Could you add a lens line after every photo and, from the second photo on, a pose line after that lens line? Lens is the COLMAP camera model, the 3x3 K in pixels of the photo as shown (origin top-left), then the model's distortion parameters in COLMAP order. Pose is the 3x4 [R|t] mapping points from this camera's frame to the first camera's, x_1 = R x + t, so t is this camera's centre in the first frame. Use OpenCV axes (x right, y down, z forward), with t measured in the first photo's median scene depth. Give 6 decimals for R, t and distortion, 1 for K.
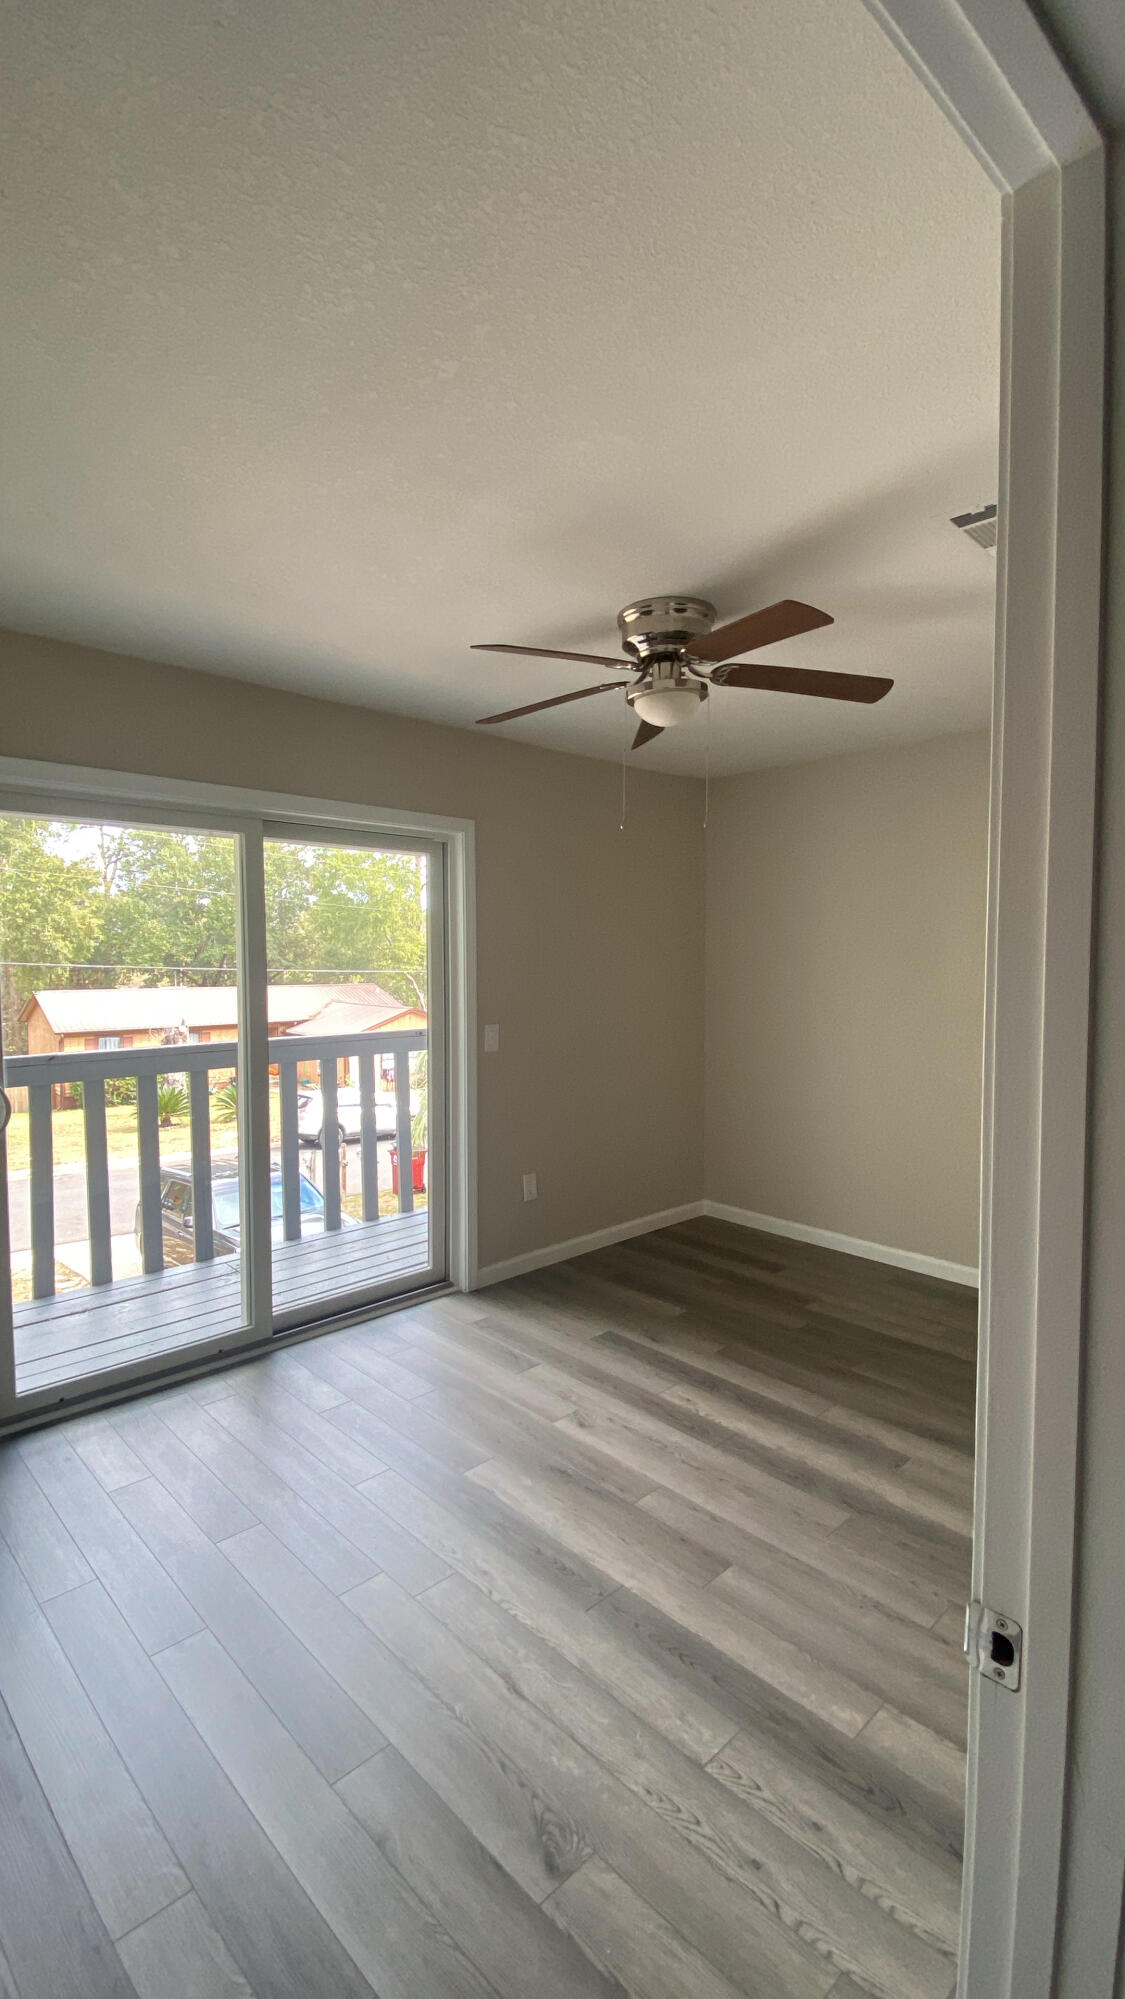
lens RADIAL K [[943.8, 0, 562.5], [0, 943.8, 999.5], [0, 0, 1]] dist [-0.016442, -0.000477]
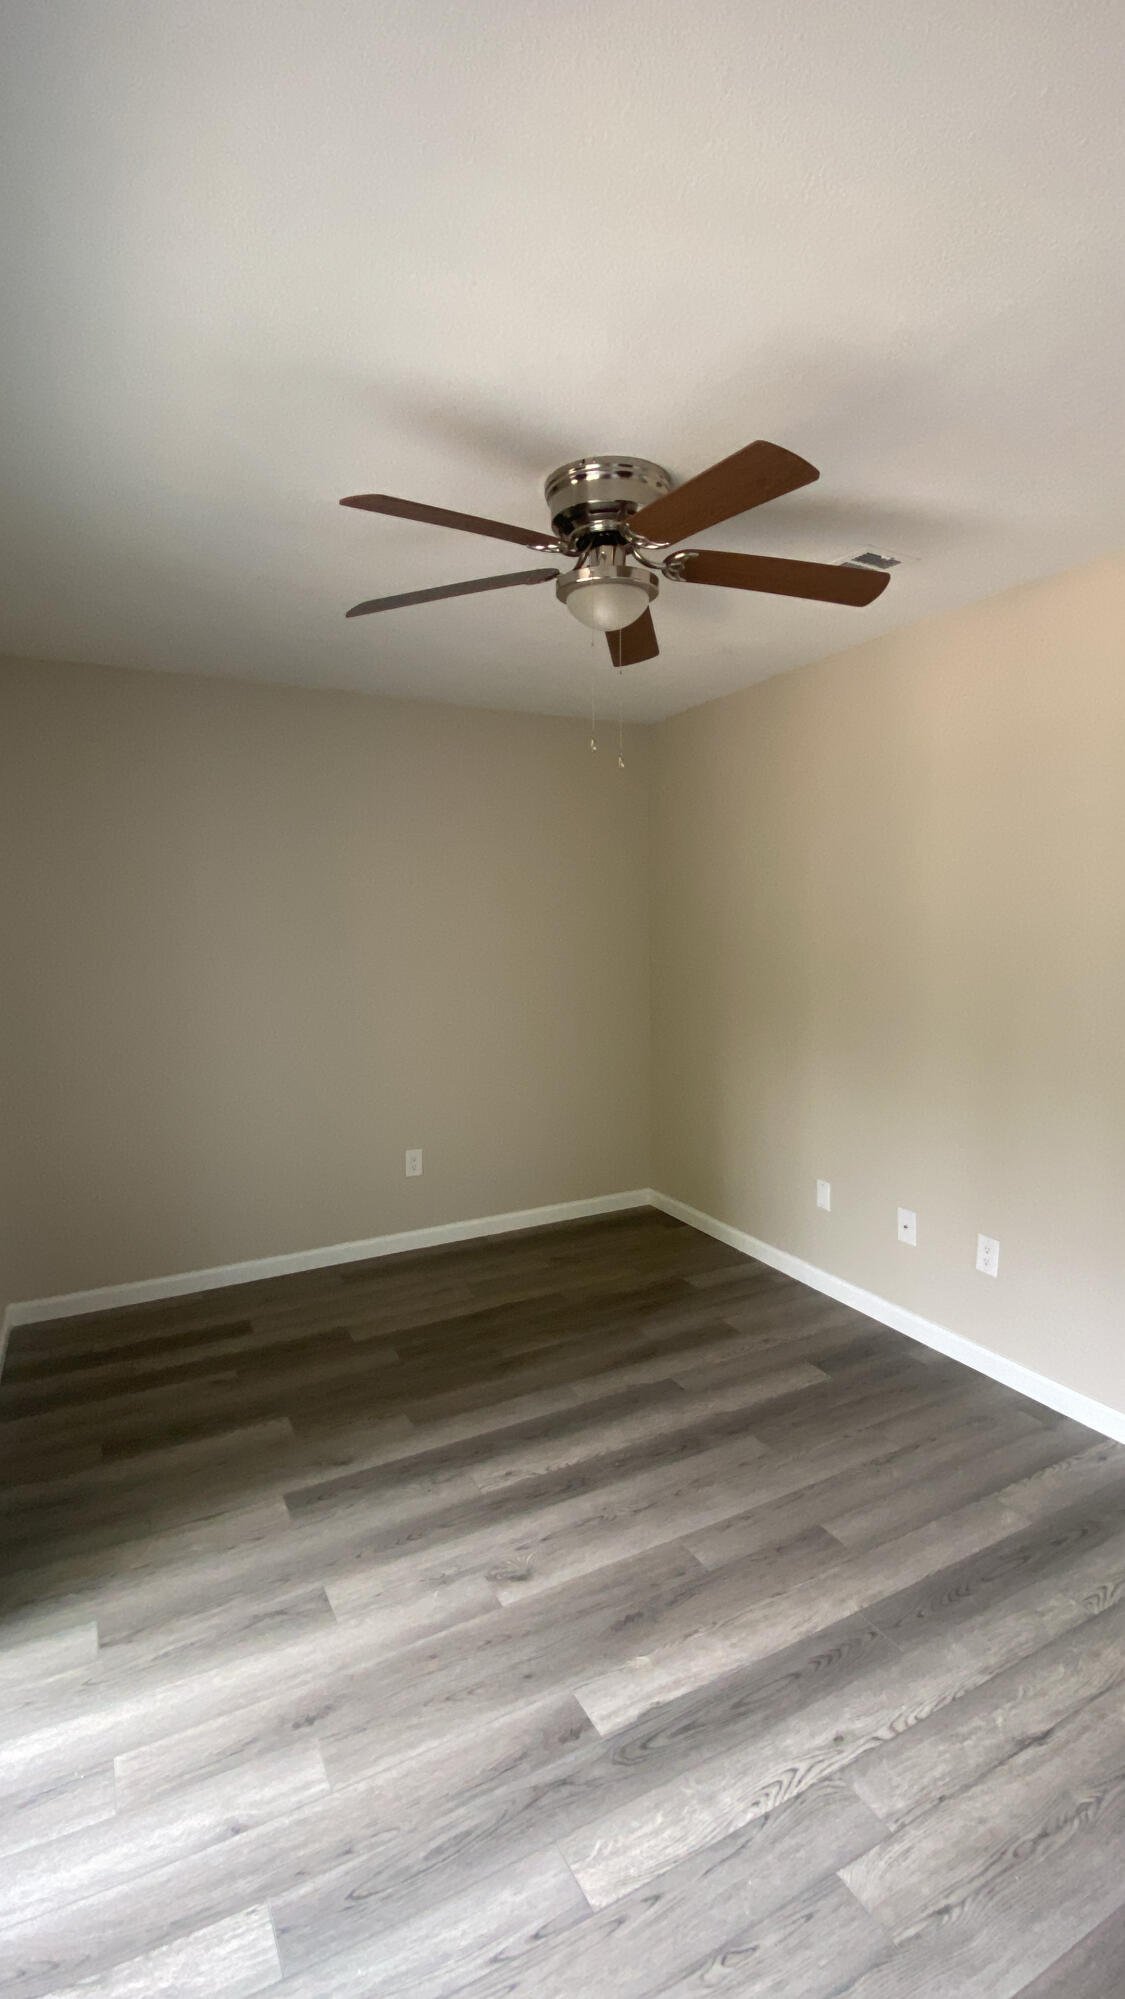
lens RADIAL K [[984.6, 0, 562.1], [0, 984.6, 989.7], [0, 0, 1]] dist [0.022593, -0.023240]
pose [[0.238336, -0.088877, 0.967107, -0.720481], [0.075561, 0.994482, 0.072772, -0.036643], [-0.968239, 0.055731, 0.243736, 0.859767]]
